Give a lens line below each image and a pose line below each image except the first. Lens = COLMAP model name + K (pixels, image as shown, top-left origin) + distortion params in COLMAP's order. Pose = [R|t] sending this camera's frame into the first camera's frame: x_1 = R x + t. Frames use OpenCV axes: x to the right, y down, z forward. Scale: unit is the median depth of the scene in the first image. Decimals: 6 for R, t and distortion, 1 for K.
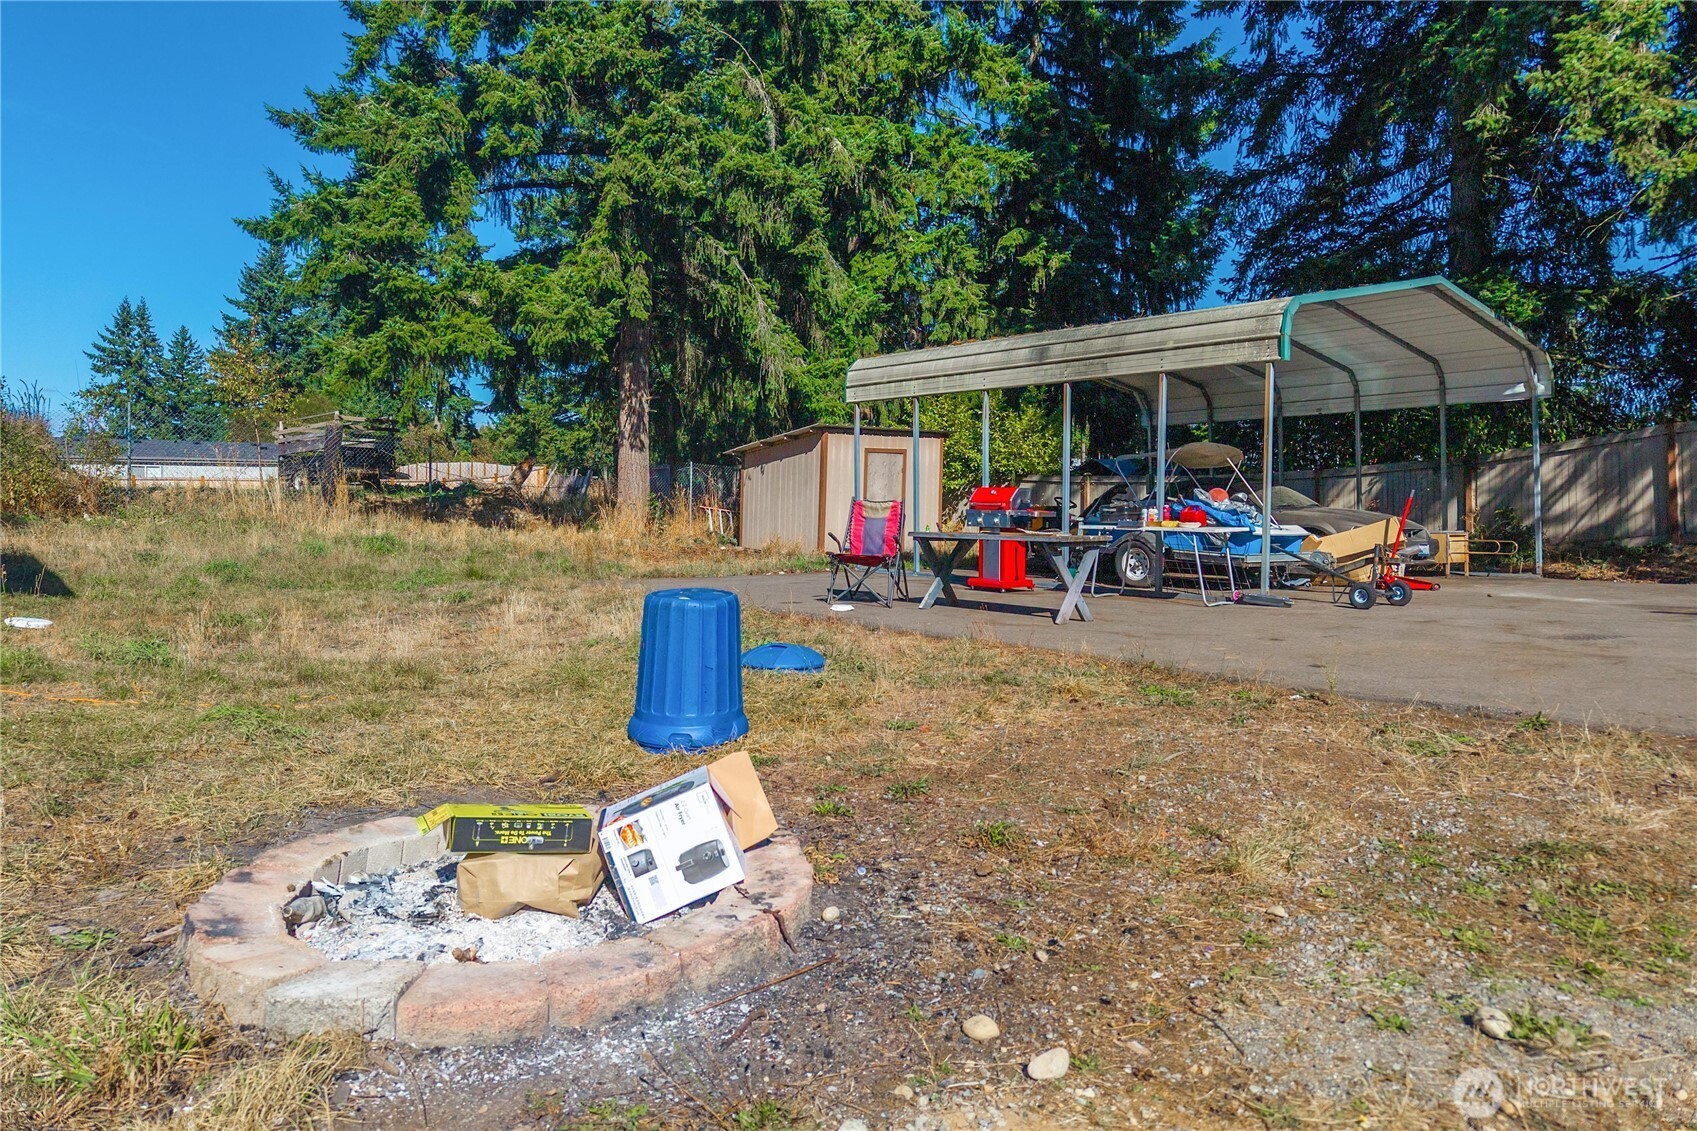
lens RADIAL K [[1125.2, 0, 866.6], [0, 1125.2, 512.4], [0, 0, 1]] dist [0.024416, -0.018006]
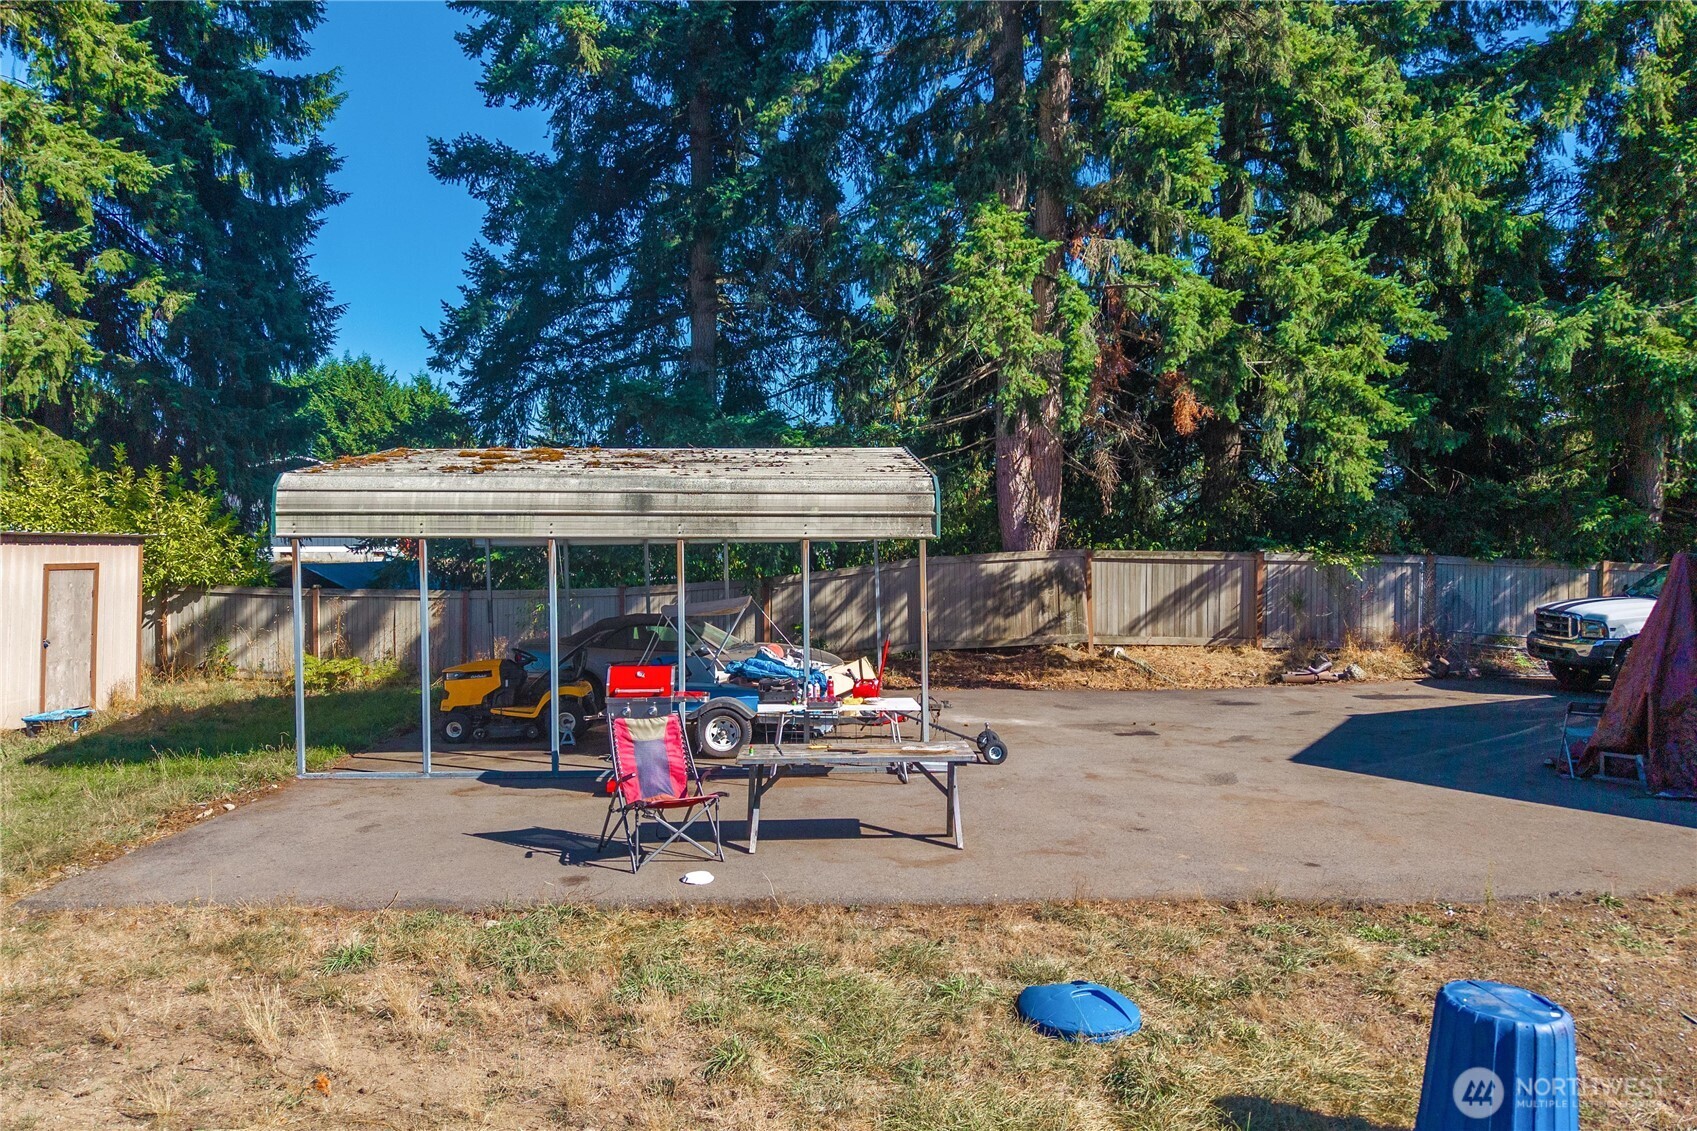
lens RADIAL K [[1125.2, 0, 859.1], [0, 1125.2, 573.8], [0, 0, 1]] dist [0.024416, -0.018006]
pose [[0.606783, -0.017208, 0.794681, -0.333824], [0.010284, 0.999852, 0.013798, -0.076176], [-0.794801, -0.000200, 0.606871, 0.272275]]
